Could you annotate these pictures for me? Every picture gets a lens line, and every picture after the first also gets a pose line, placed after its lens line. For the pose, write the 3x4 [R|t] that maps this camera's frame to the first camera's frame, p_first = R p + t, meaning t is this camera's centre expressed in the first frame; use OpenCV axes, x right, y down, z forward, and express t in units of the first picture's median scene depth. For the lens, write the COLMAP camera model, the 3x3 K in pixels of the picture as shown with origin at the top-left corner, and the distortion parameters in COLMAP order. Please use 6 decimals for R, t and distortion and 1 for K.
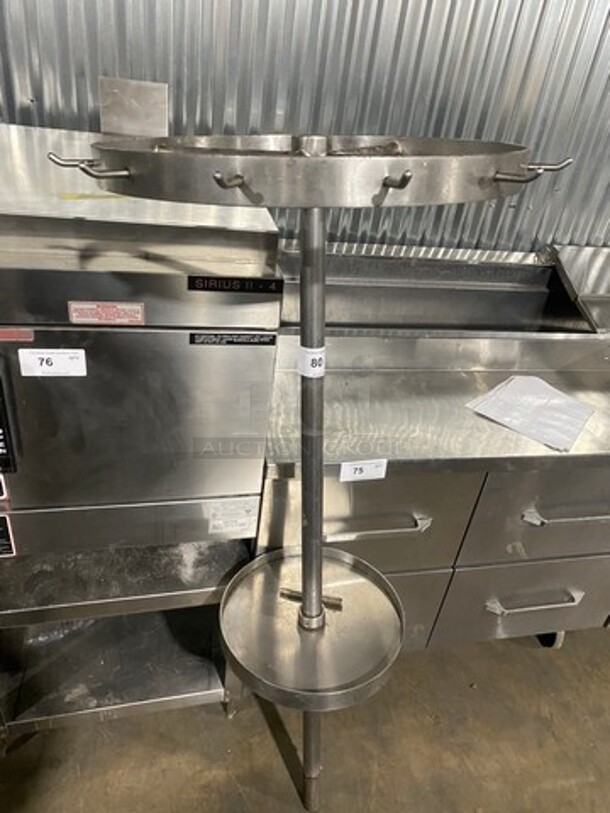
lens RADIAL K [[615.1, 0, 310.3], [0, 615.1, 404.4], [0, 0, 1]] dist [-0.003730, 0.000334]
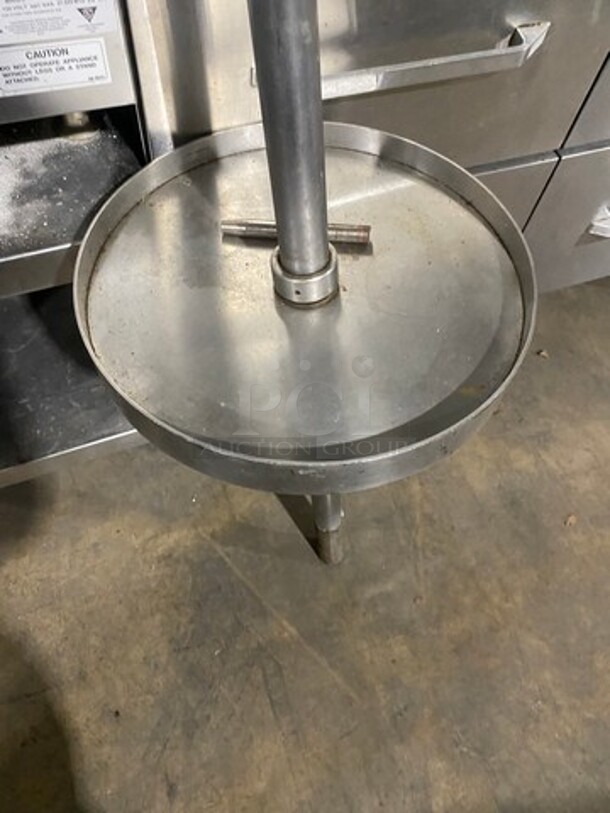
lens RADIAL K [[623.4, 0, 316.6], [0, 623.4, 385.4], [0, 0, 1]] dist [0.044415, -0.000947]
pose [[0.989175, -0.141016, 0.040579, -0.016302], [0.106668, 0.880916, 0.461096, 0.195545], [-0.100769, -0.451776, 0.886422, 0.533681]]
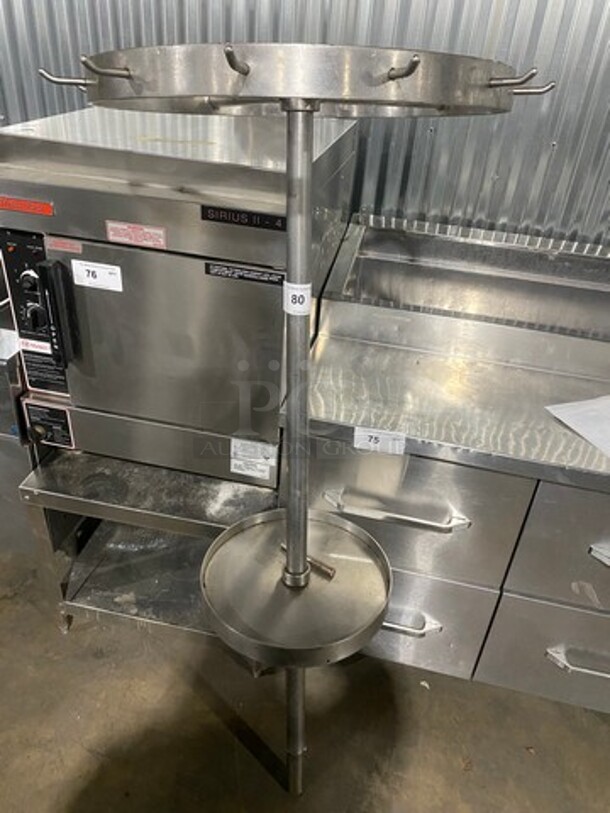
lens RADIAL K [[614.2, 0, 304.1], [0, 614.2, 391.8], [0, 0, 1]] dist [-0.000014, -0.003095]
pose [[0.901986, 0.169855, -0.396951, 0.317575], [-0.192981, 0.981024, -0.018726, 0.068846], [0.386238, 0.093495, 0.917649, 0.078734]]
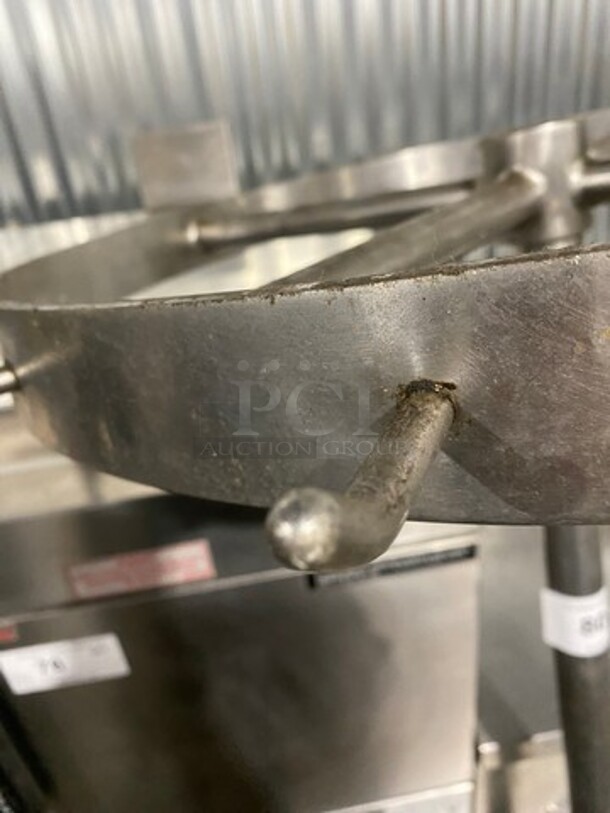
lens RADIAL K [[615.1, 0, 310.3], [0, 615.1, 404.4], [0, 0, 1]] dist [-0.003730, 0.000334]
pose [[0.968120, -0.152306, -0.198864, -0.053642], [0.144020, 0.988013, -0.055576, -0.167837], [0.204945, 0.025164, 0.978450, 0.380789]]
